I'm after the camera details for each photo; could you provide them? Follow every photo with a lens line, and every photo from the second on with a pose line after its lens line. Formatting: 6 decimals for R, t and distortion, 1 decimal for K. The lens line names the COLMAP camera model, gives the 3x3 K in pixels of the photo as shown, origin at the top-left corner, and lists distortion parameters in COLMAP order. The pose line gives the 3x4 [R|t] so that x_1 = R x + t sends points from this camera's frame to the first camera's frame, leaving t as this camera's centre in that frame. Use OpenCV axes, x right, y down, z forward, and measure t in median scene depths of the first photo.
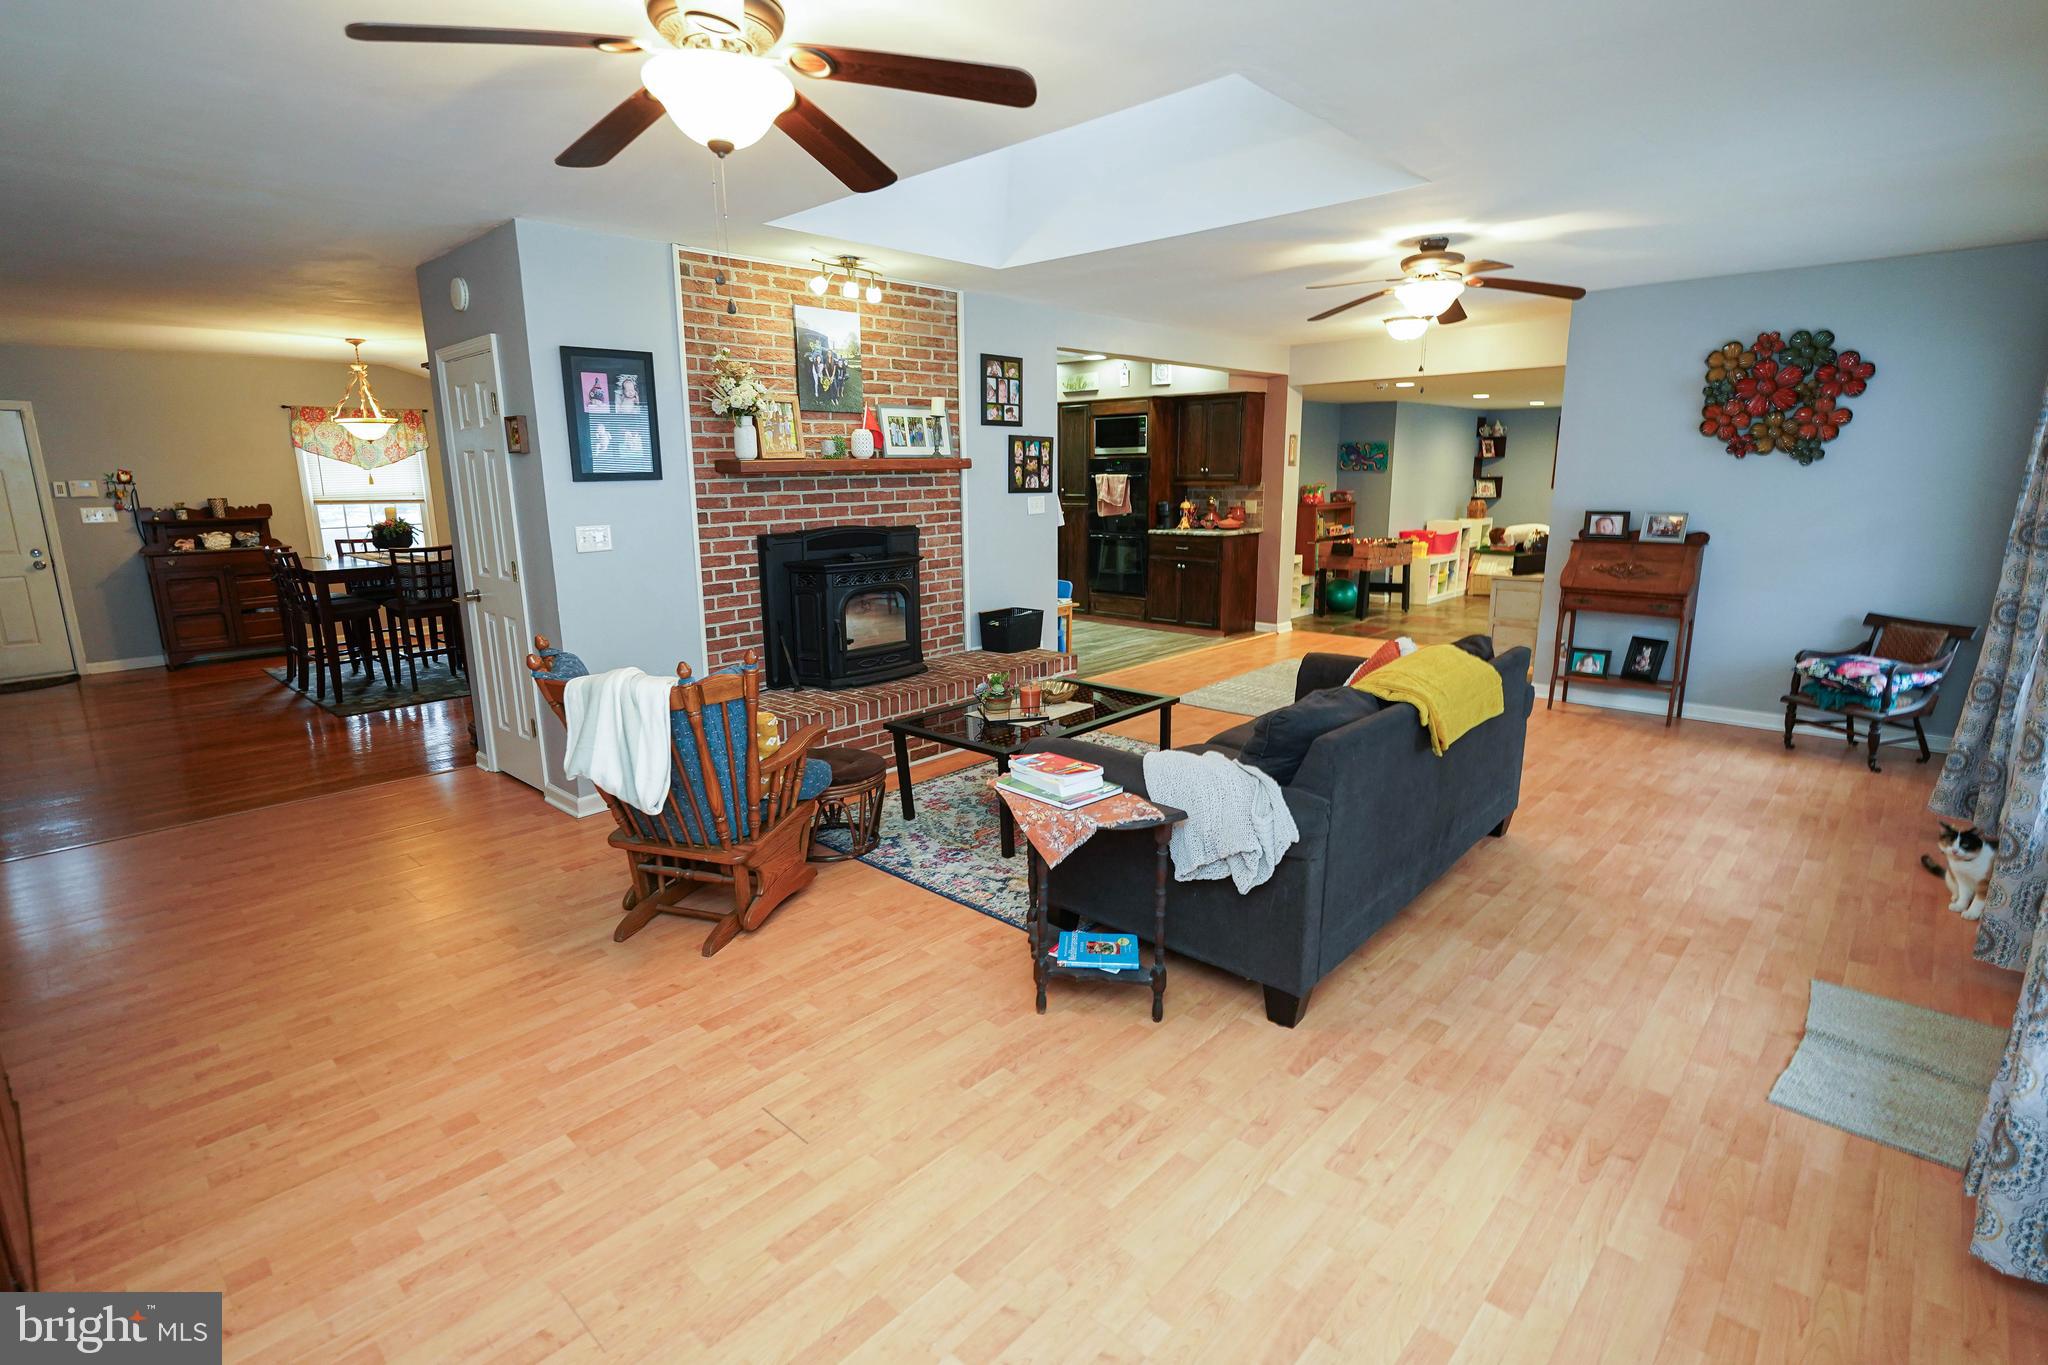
lens RADIAL K [[978.7, 0, 1024.0], [0, 978.7, 682.5], [0, 0, 1]] dist [-0.013566, -0.000044]
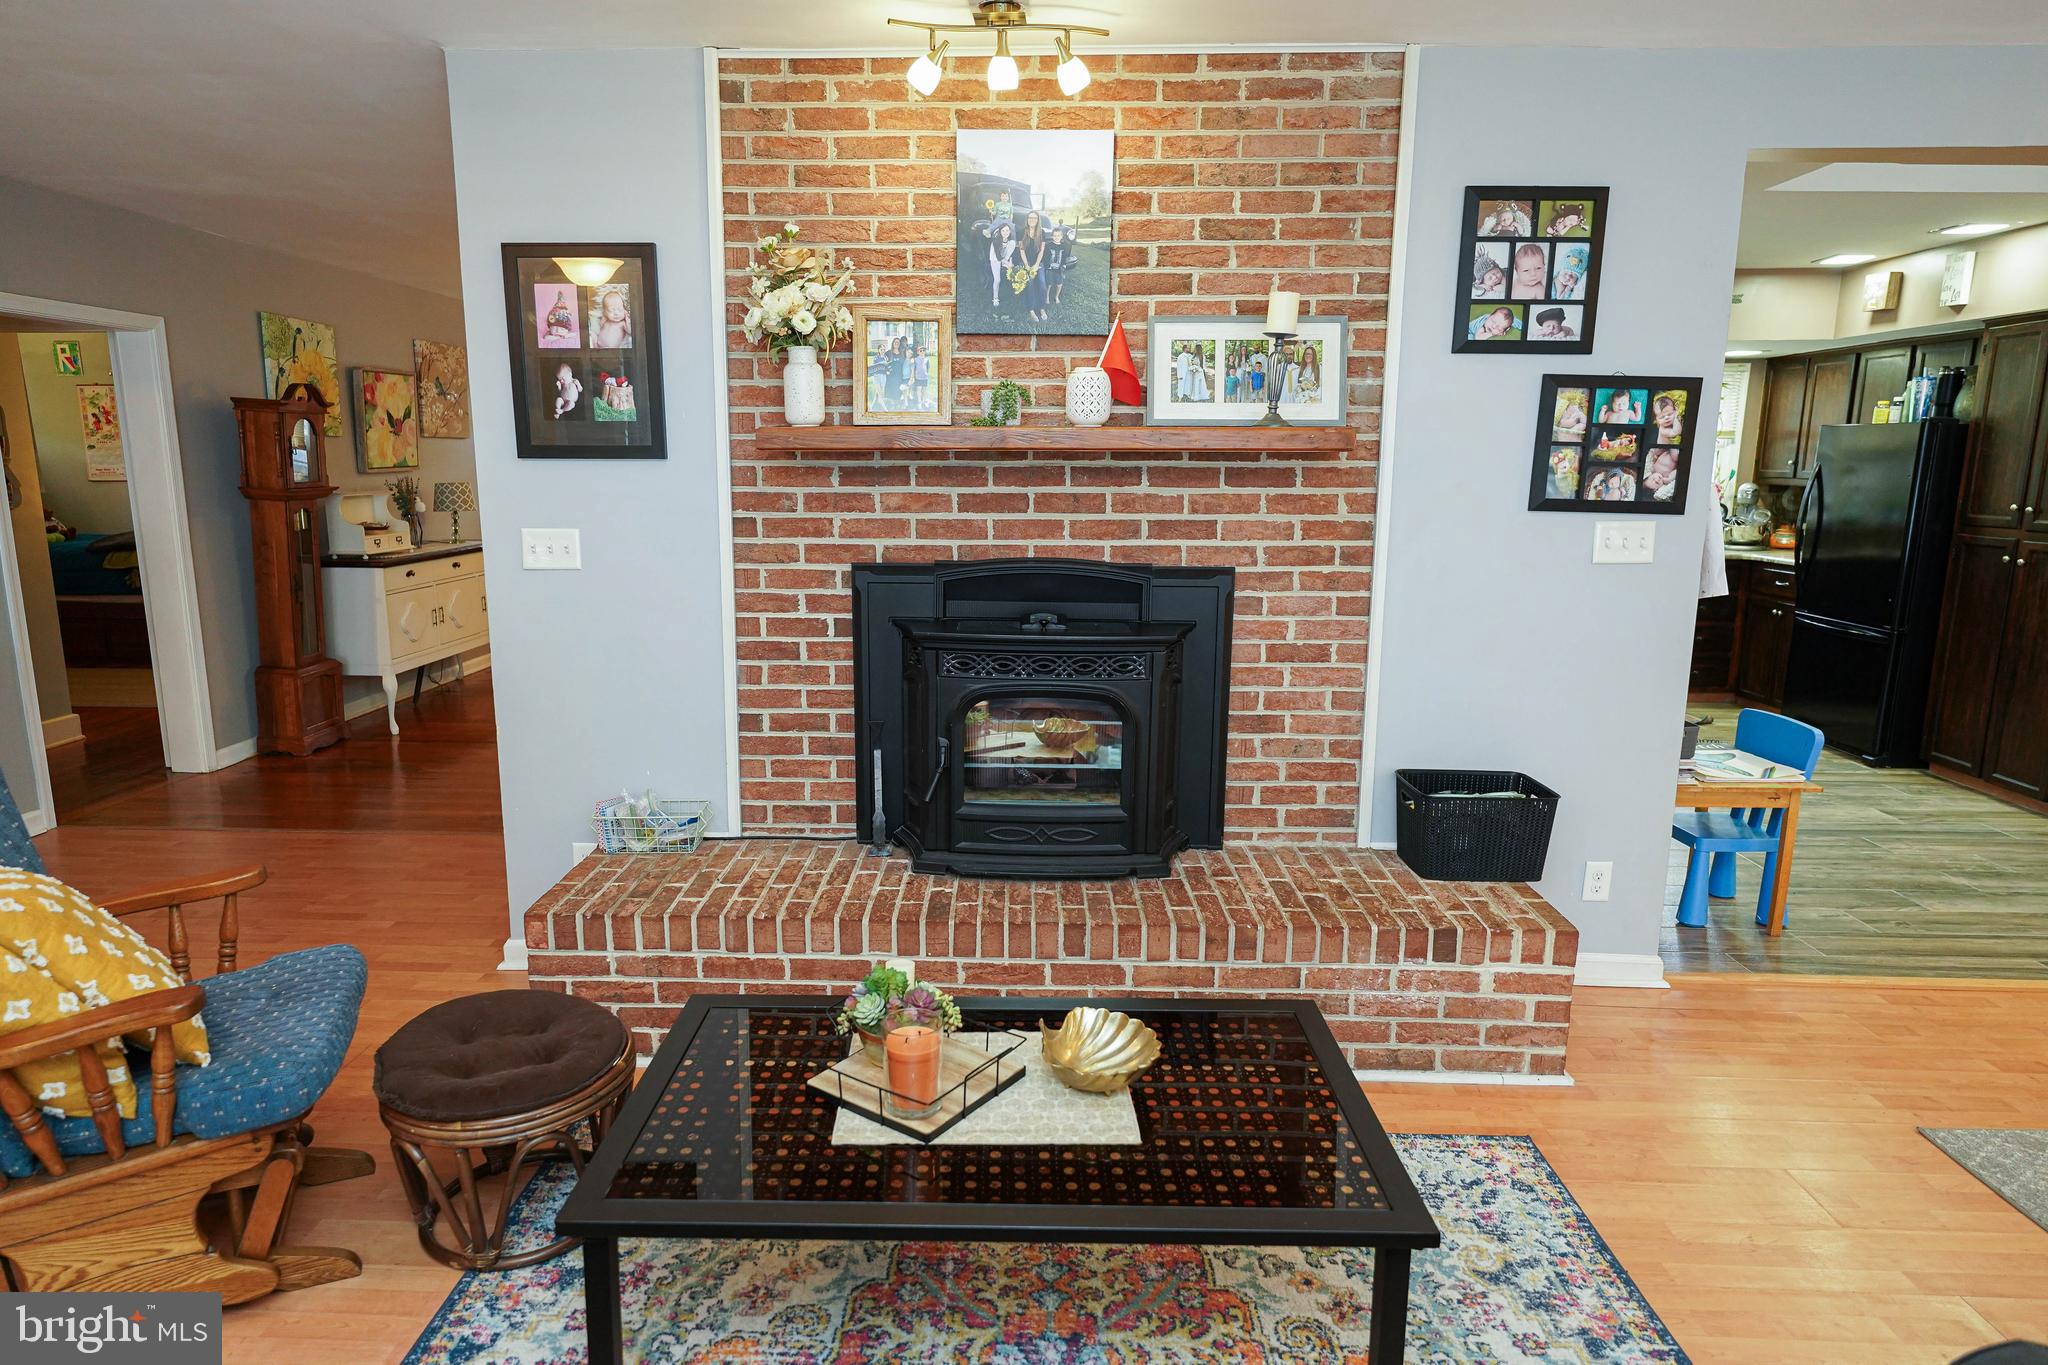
lens RADIAL K [[1198.7, 0, 1024.0], [0, 1198.7, 682.5], [0, 0, 1]] dist [0.004634, 0.000074]
pose [[0.657516, 0.154263, -0.737480, 0.283820], [-0.175079, 0.983305, 0.049589, -0.127034], [0.732817, 0.096512, 0.673547, 0.583932]]
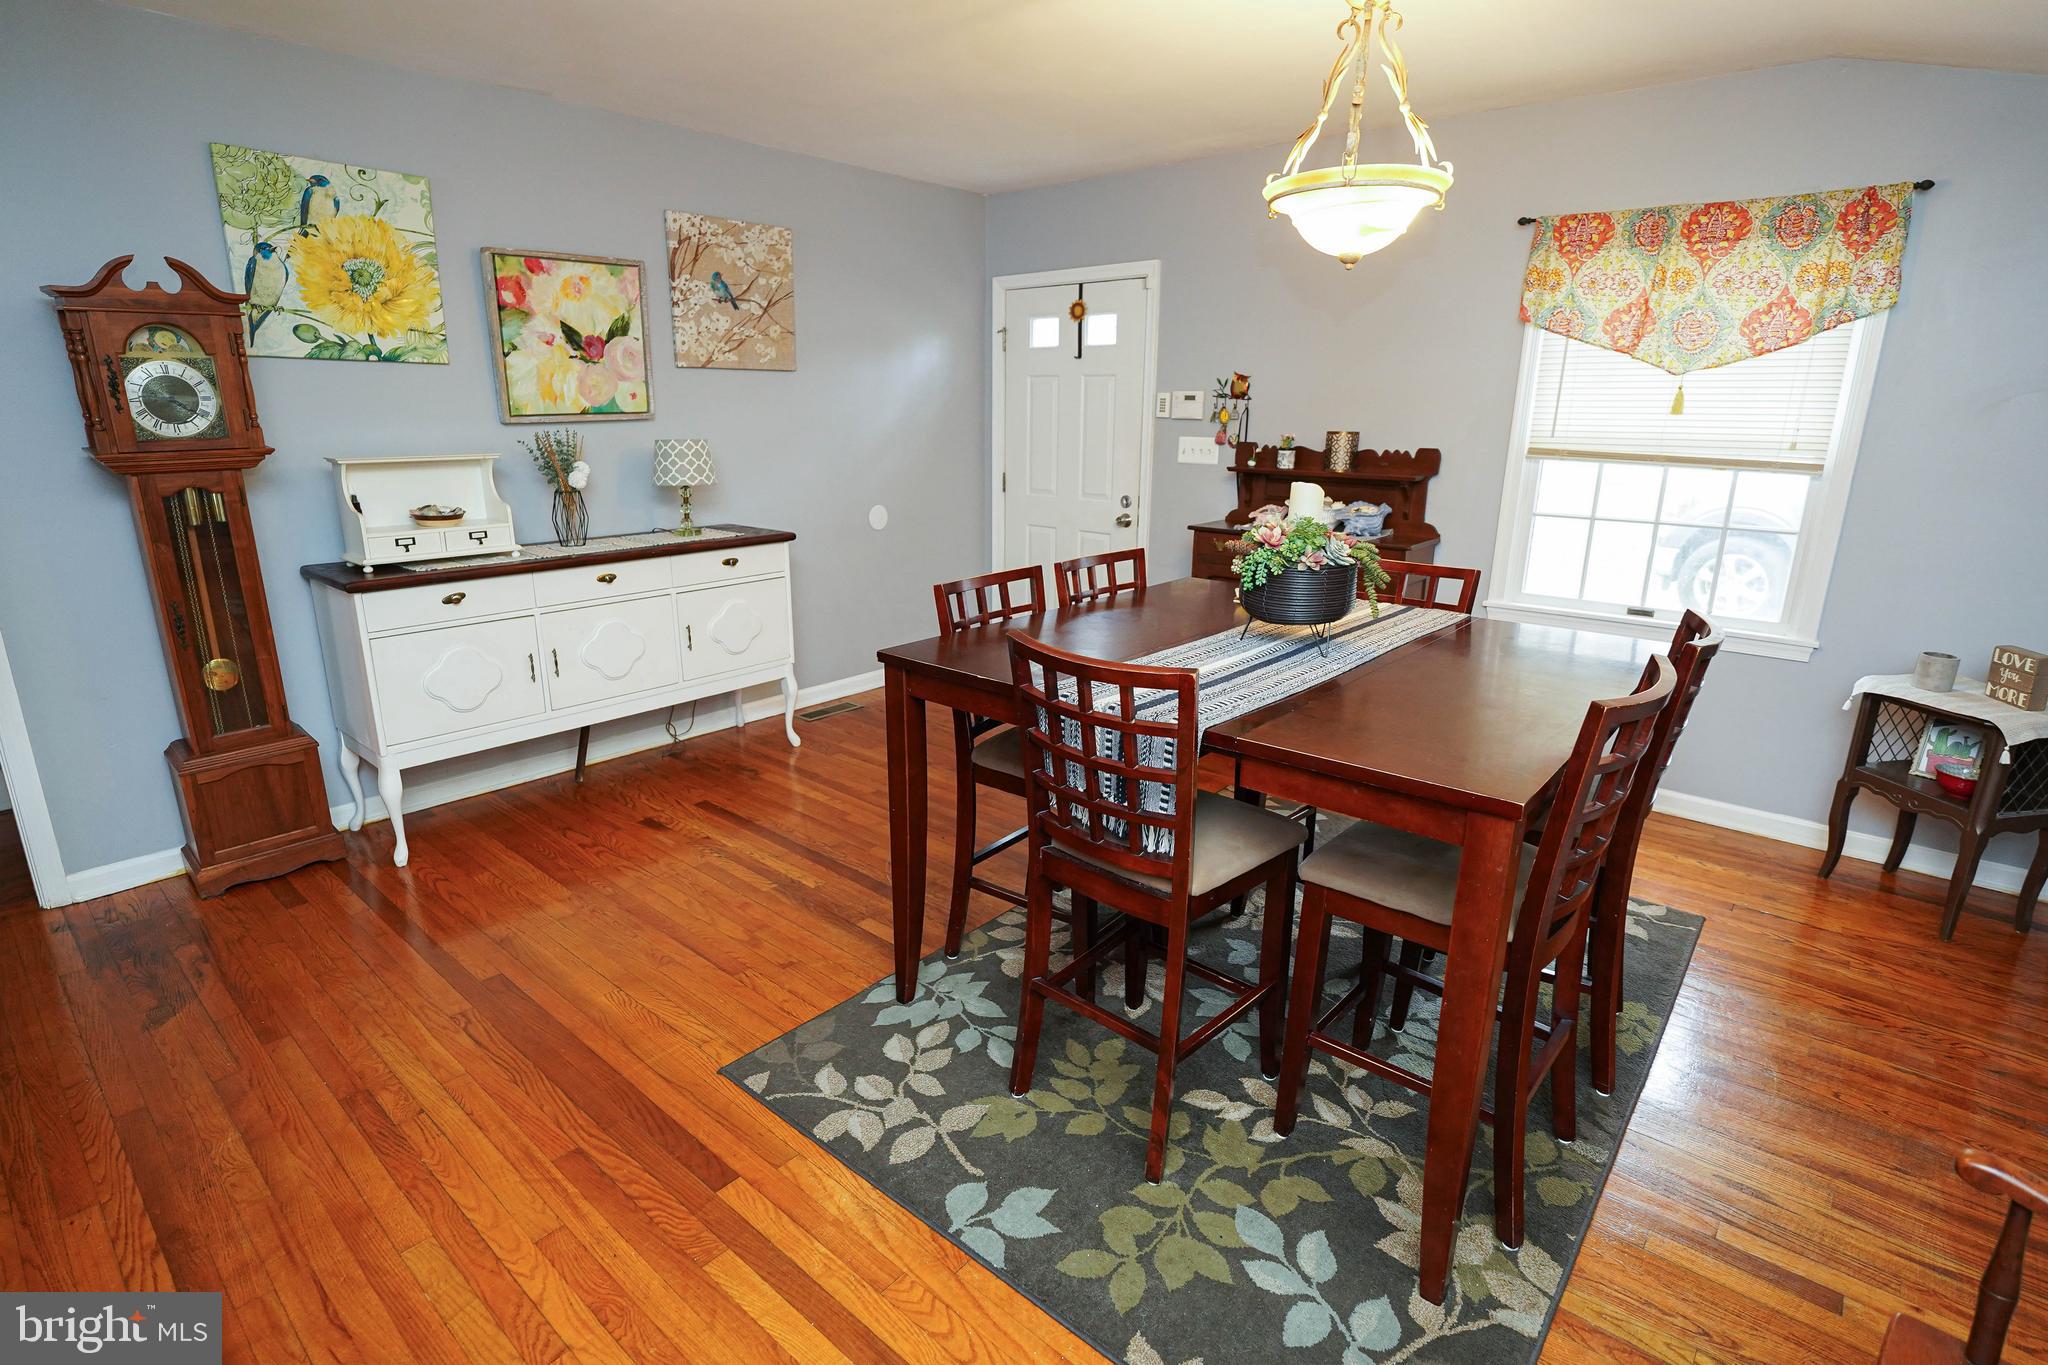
lens RADIAL K [[978.7, 0, 1024.0], [0, 978.7, 682.5], [0, 0, 1]] dist [-0.013566, -0.000044]
pose [[0.013289, 0.285601, -0.958256, -0.476794], [-0.223319, 0.934982, 0.275568, -0.257000], [0.974655, 0.210335, 0.076205, 1.244018]]
